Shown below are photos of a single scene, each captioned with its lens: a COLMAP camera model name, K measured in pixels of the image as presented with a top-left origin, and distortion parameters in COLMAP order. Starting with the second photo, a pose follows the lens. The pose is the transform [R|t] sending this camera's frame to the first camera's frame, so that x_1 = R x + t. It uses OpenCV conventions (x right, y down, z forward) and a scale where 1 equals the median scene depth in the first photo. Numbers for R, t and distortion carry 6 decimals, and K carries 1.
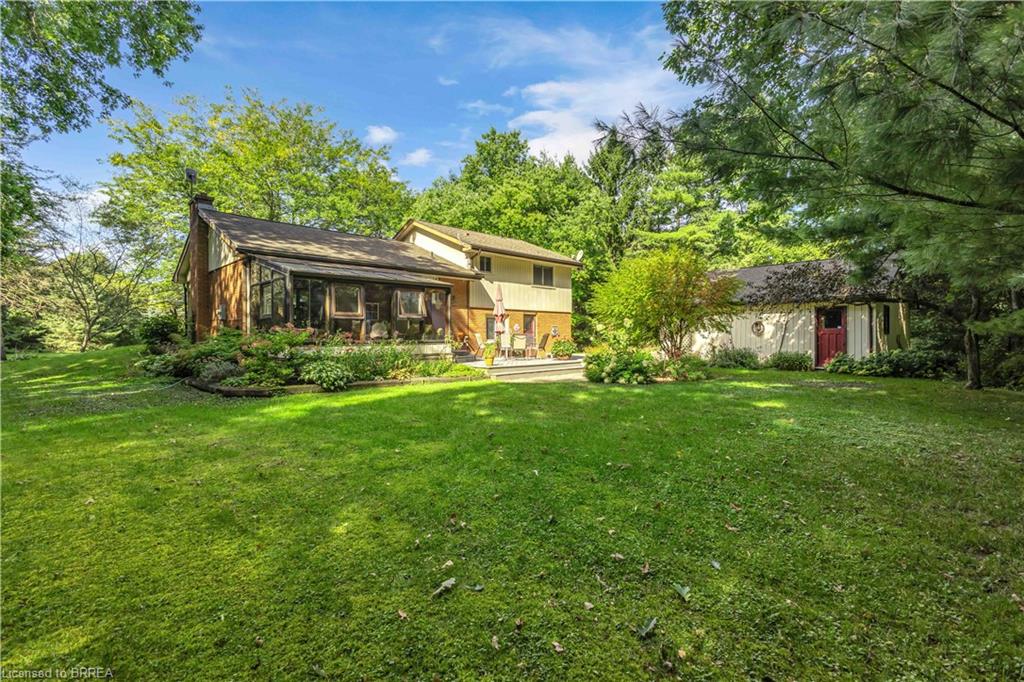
lens RADIAL K [[471.6, 0, 510.7], [0, 471.6, 338.2], [0, 0, 1]] dist [0.008970, -0.001050]
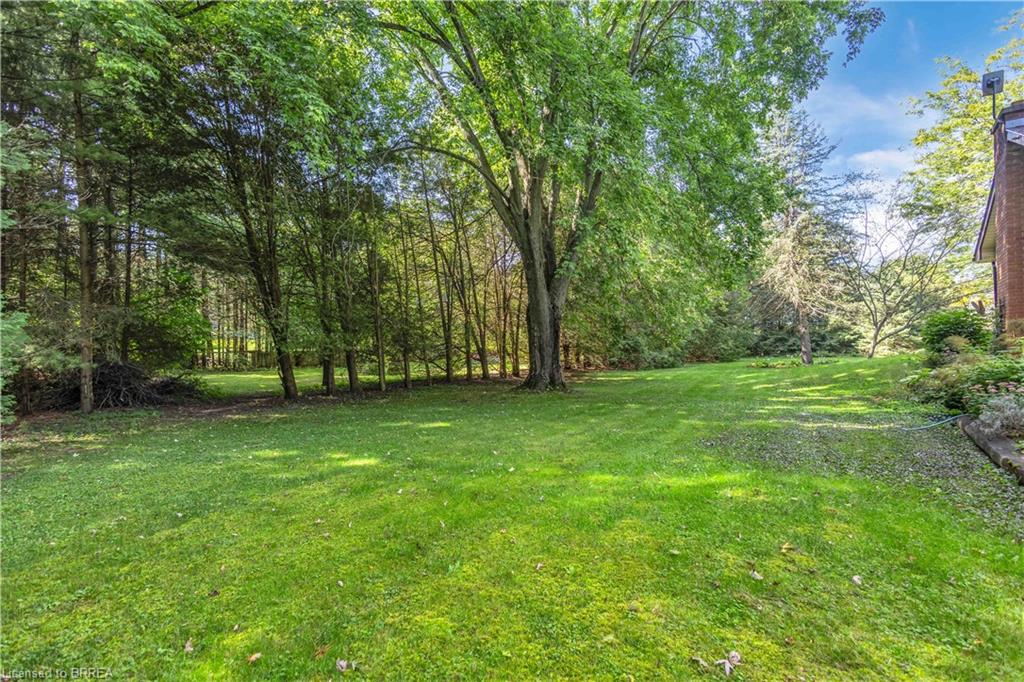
lens RADIAL K [[471.6, 0, 510.7], [0, 471.6, 338.2], [0, 0, 1]] dist [0.008970, -0.001050]
pose [[0.131771, -0.014395, -0.991176, -0.055971], [0.006201, 0.999887, -0.013697, -0.001072], [0.991261, -0.004342, 0.131845, 0.114512]]
